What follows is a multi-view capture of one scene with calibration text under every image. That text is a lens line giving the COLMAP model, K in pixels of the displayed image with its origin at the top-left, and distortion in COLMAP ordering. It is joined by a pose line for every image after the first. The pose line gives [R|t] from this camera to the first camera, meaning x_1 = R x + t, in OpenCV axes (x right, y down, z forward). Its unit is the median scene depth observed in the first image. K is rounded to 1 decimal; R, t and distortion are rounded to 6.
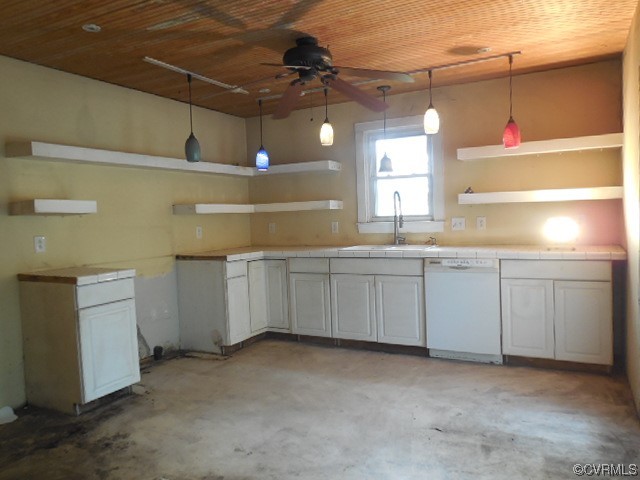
lens RADIAL K [[484.8, 0, 320.0], [0, 484.8, 240.2], [0, 0, 1]] dist [-0.005713, 0.001282]
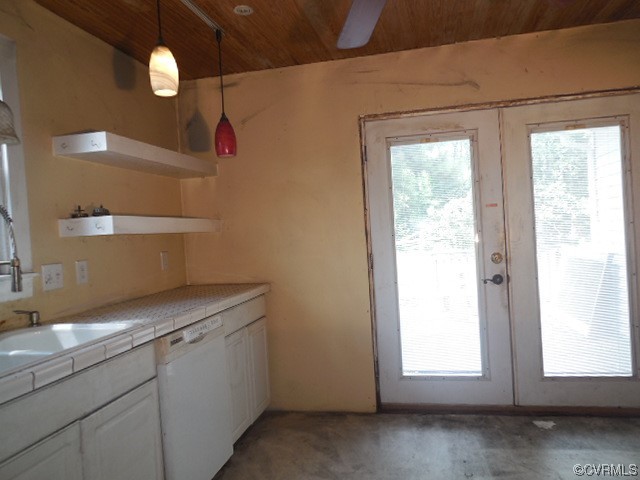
lens RADIAL K [[484.8, 0, 319.5], [0, 484.8, 239.0], [0, 0, 1]] dist [-0.005713, 0.001282]
pose [[-0.279500, 0.038993, 0.959353, -0.397494], [0.119974, 0.992762, -0.005397, -0.052977], [-0.952620, 0.113589, -0.282156, 1.262292]]
